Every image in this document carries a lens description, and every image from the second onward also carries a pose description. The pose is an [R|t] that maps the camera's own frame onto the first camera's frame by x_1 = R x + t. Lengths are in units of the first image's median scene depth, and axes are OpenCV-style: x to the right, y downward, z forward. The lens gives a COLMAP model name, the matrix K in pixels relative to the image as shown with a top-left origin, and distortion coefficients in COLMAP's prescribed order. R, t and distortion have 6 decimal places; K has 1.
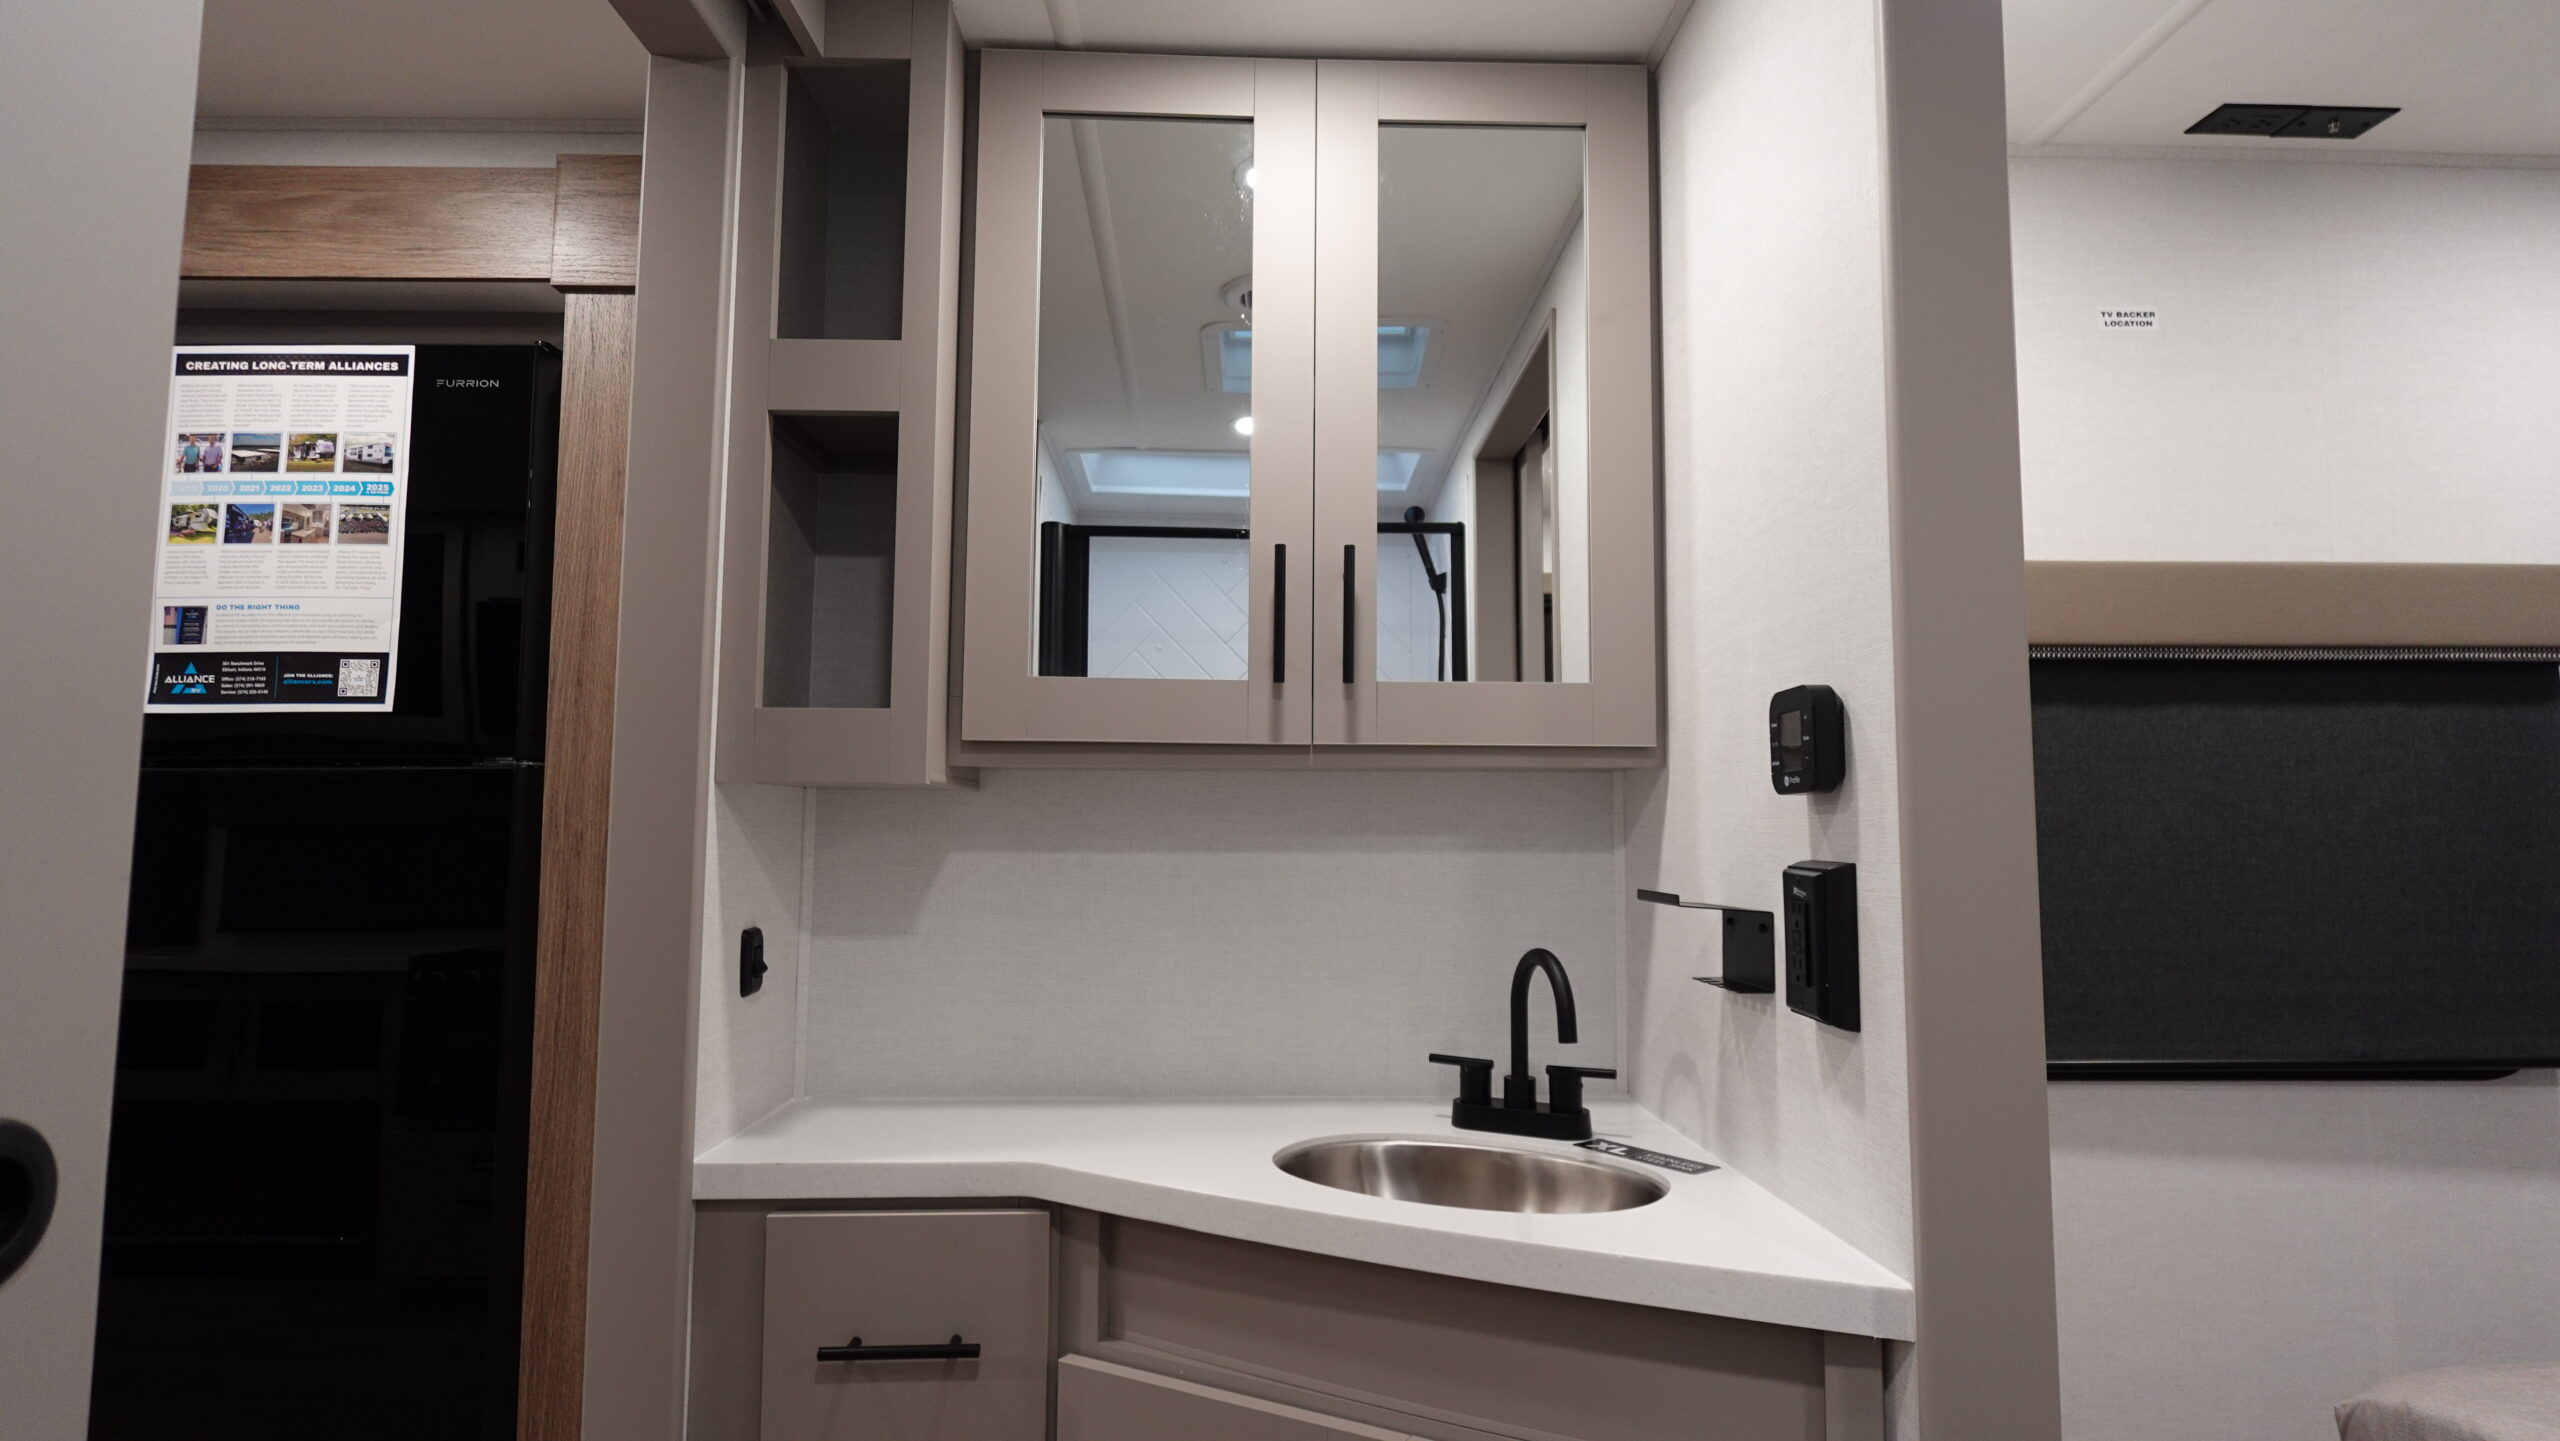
lens RADIAL K [[1298.3, 0, 1281.0], [0, 1298.3, 727.3], [0, 0, 1]] dist [0.001237, -0.001914]
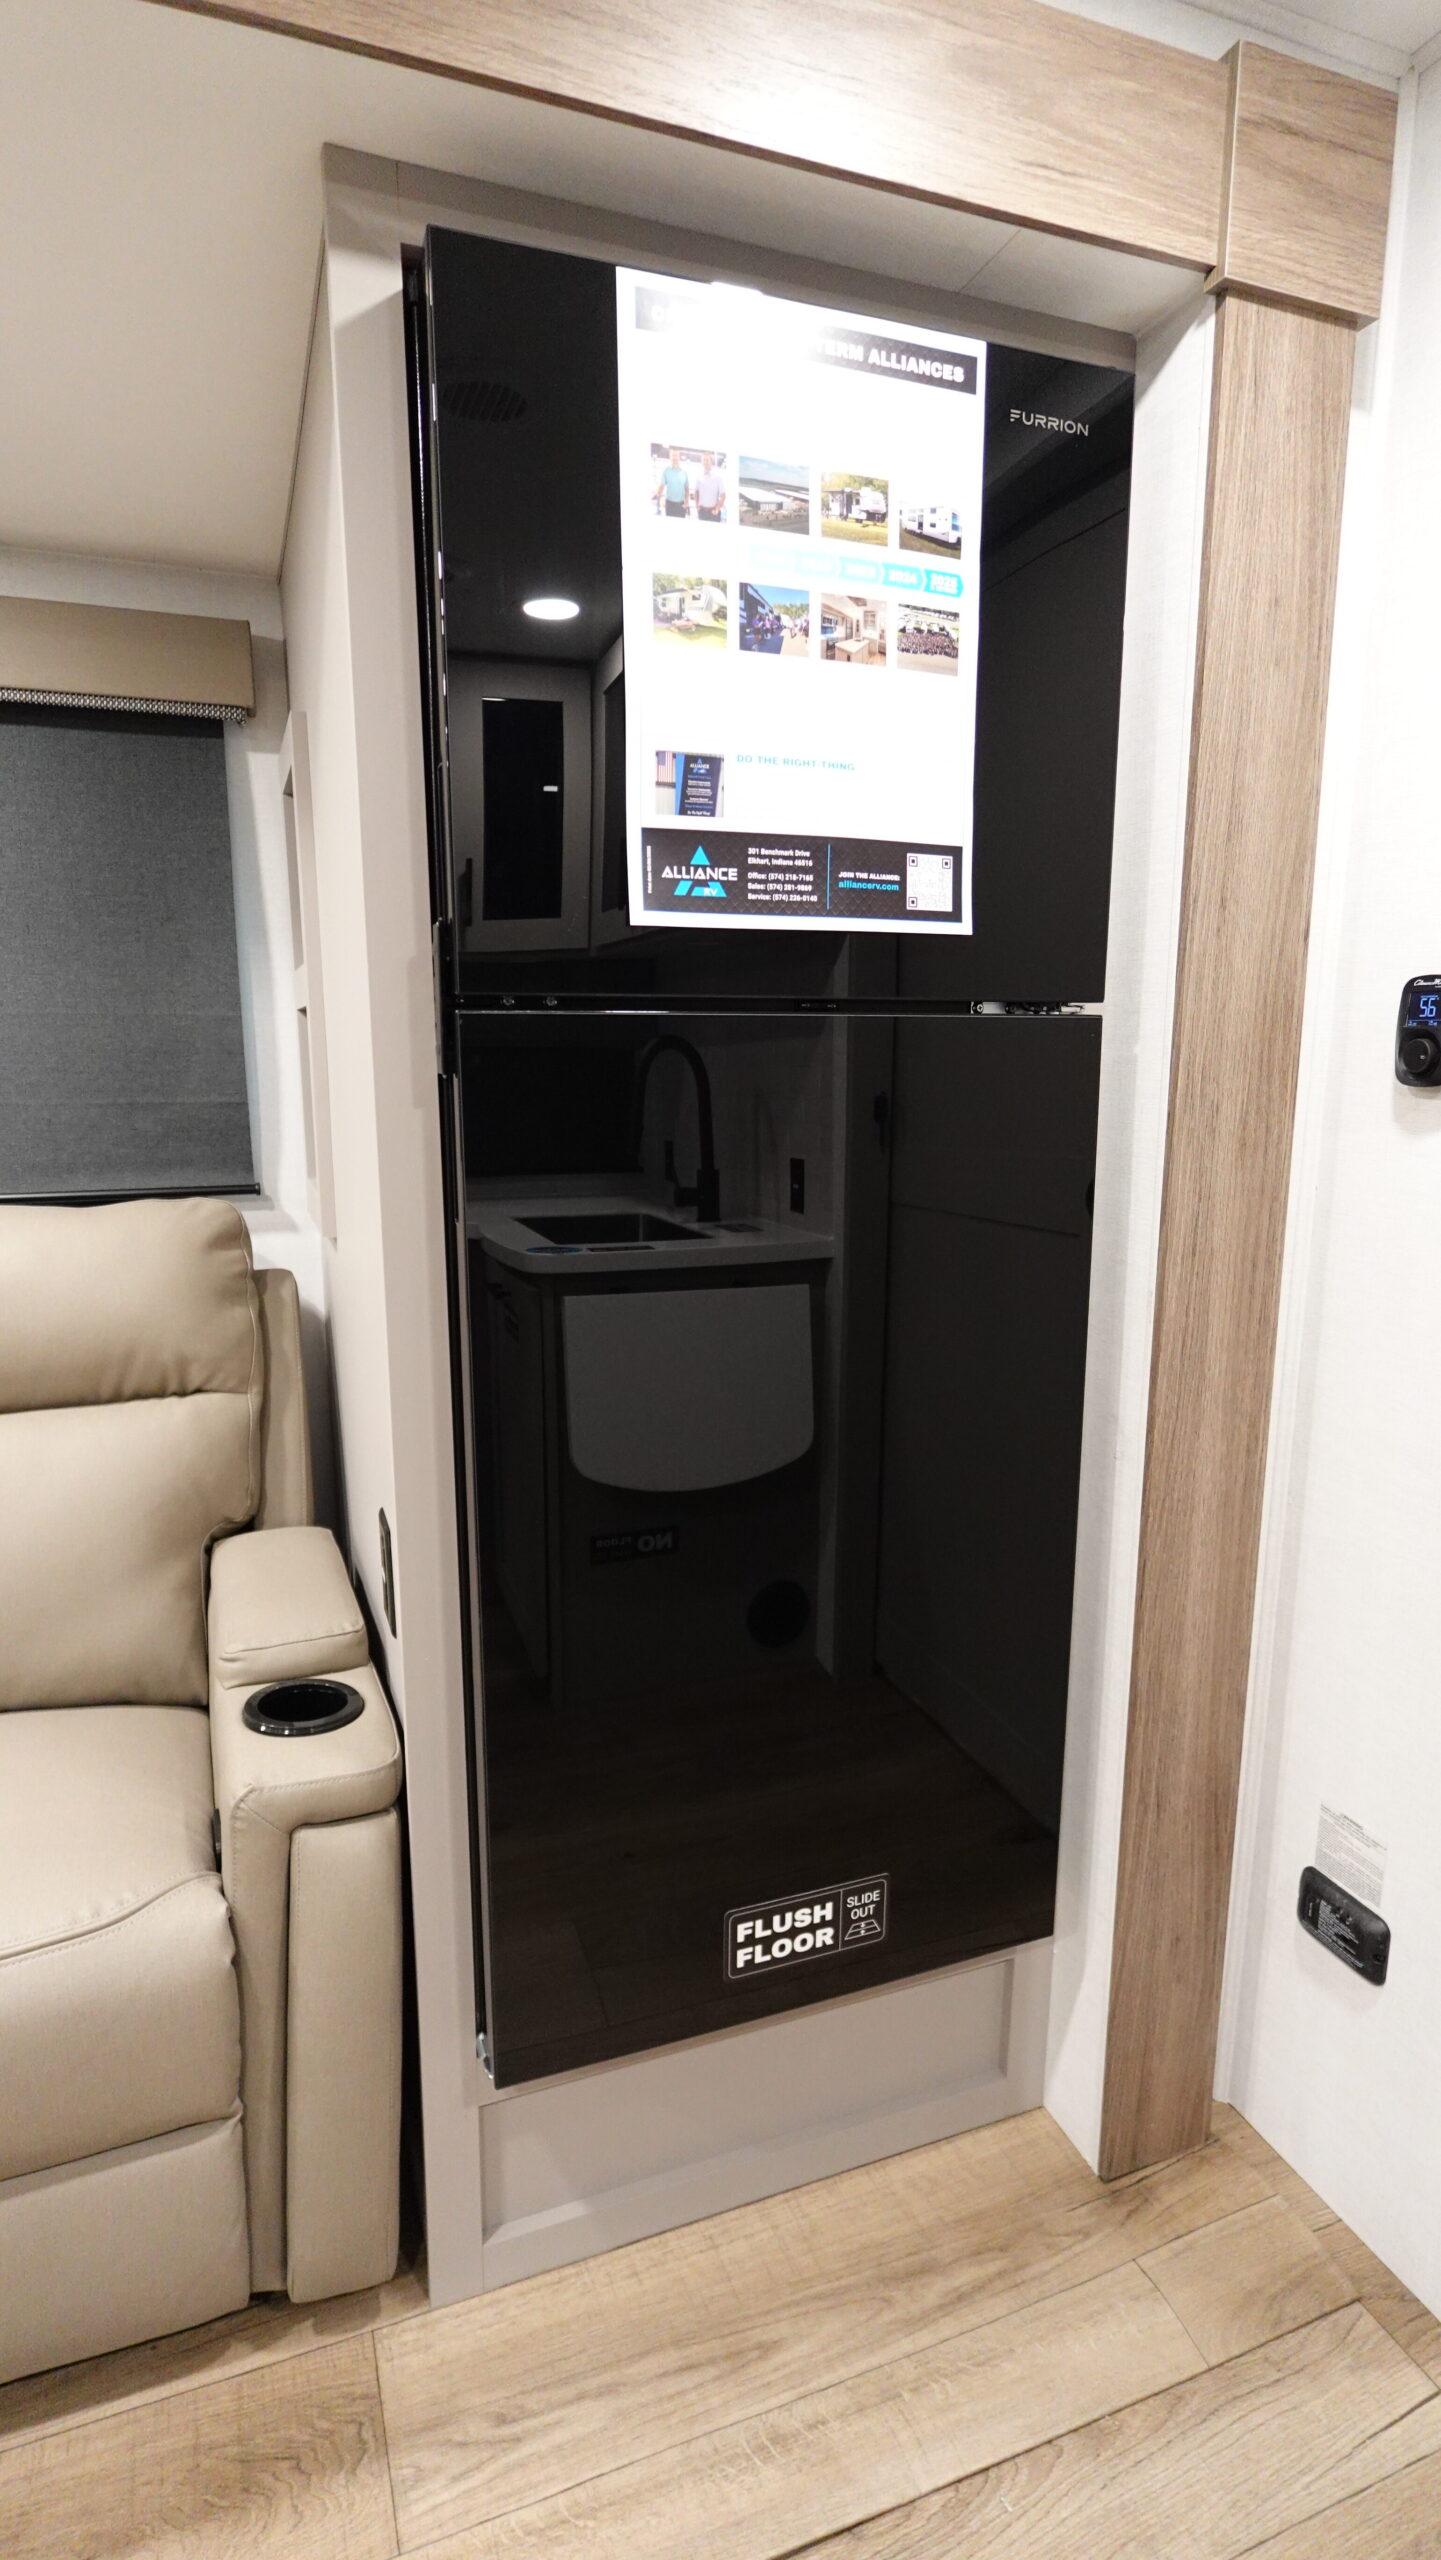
lens RADIAL K [[1298.3, 0, 724.1], [0, 1298.3, 1286.1], [0, 0, 1]] dist [0.001237, -0.001914]
pose [[0.943826, -0.056030, 0.325657, -1.201525], [-0.032568, 0.964949, 0.260410, -0.007998], [-0.328833, -0.256388, 0.908919, 0.398191]]
